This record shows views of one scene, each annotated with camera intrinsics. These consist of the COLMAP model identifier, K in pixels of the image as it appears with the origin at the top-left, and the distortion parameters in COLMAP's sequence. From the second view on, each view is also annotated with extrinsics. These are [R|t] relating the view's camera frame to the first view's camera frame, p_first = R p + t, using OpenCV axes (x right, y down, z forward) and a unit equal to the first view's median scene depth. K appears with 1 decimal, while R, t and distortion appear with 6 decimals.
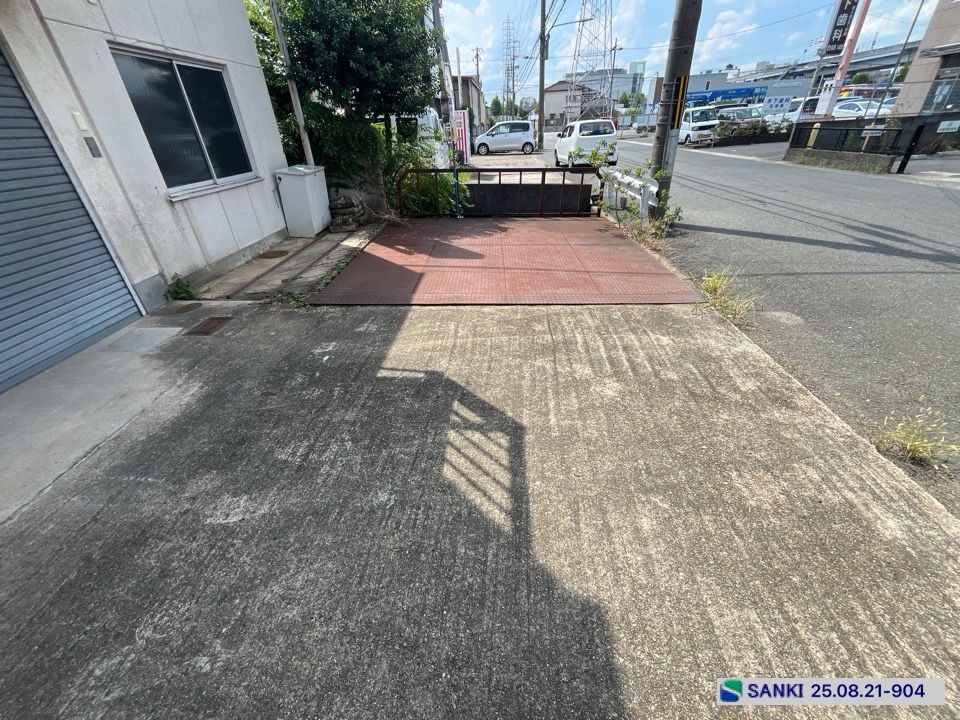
lens RADIAL K [[390.5, 0, 477.4], [0, 390.5, 360.6], [0, 0, 1]] dist [-0.002350, 0.000133]
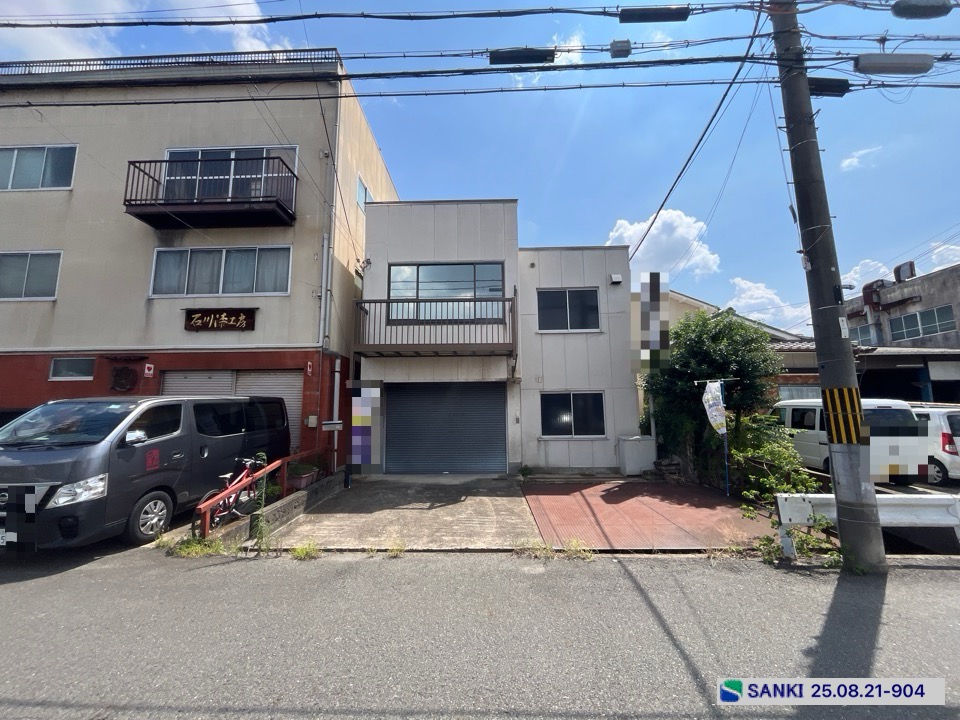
lens RADIAL K [[390.5, 0, 476.6], [0, 390.5, 360.8], [0, 0, 1]] dist [-0.002350, 0.000133]
pose [[0.011804, -0.086740, -0.996161, 2.196708], [-0.510446, 0.856125, -0.080595, -0.515309], [0.859829, 0.509437, -0.034171, 0.541352]]
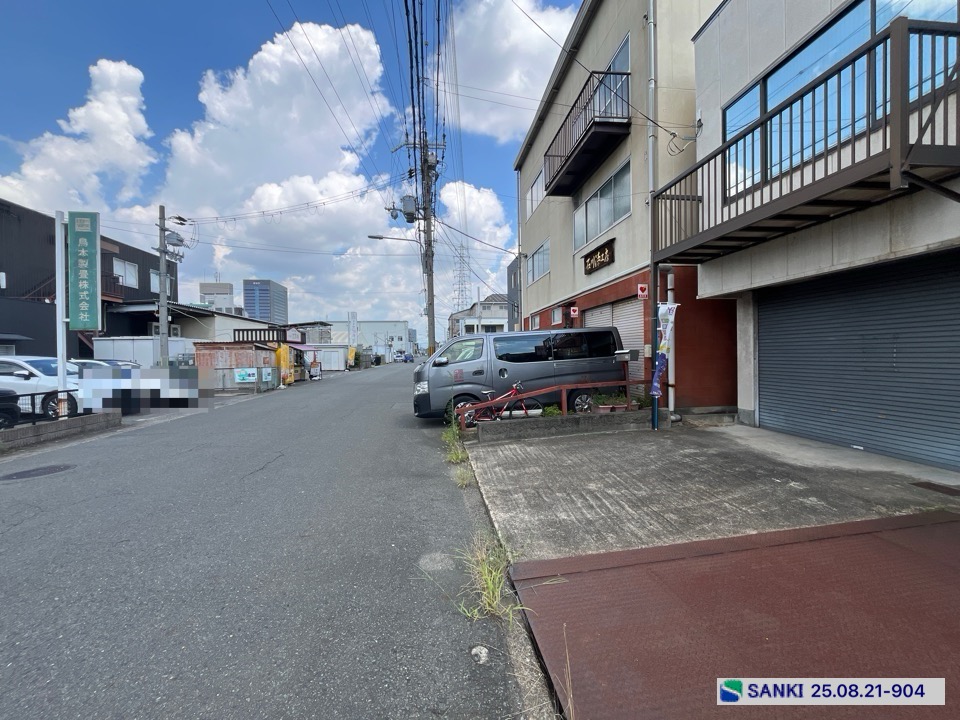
lens RADIAL K [[390.5, 0, 476.6], [0, 390.5, 360.5], [0, 0, 1]] dist [-0.002350, 0.000133]
pose [[-0.984497, 0.069569, -0.161012, 0.826963], [-0.026957, 0.847055, 0.530821, -1.001308], [0.173315, 0.526933, -0.832048, 1.558353]]
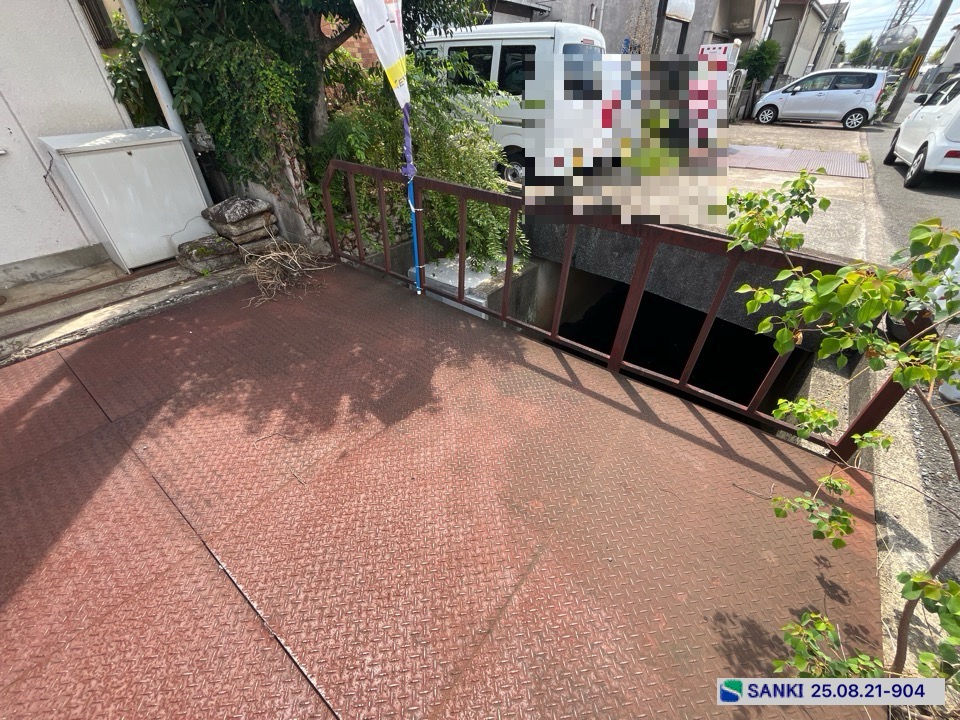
lens RADIAL K [[390.5, 0, 476.1], [0, 390.5, 360.5], [0, 0, 1]] dist [-0.002350, 0.000133]
pose [[0.809956, 0.368090, -0.456598, 0.450131], [-0.324071, 0.929767, 0.174672, -0.827917], [0.488825, 0.006493, 0.872358, 1.419422]]
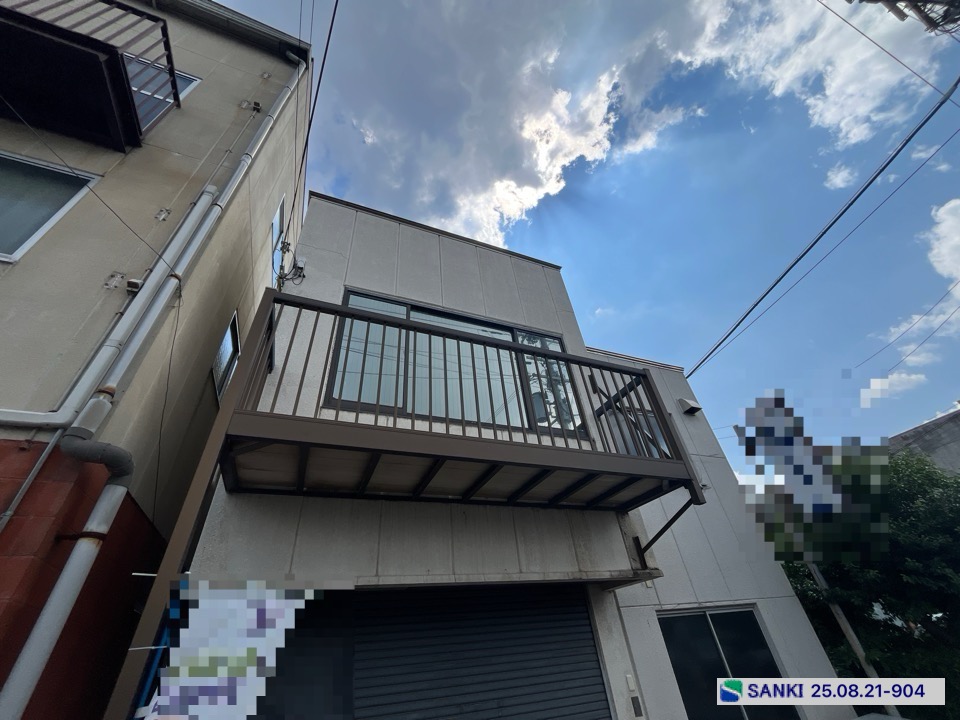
lens RADIAL K [[390.5, 0, 477.0], [0, 390.5, 360.9], [0, 0, 1]] dist [-0.002350, 0.000133]
pose [[0.418421, -0.546508, -0.725433, 0.250651], [-0.414663, 0.595667, -0.687921, -0.145140], [0.808071, 0.588650, 0.022623, -0.050644]]
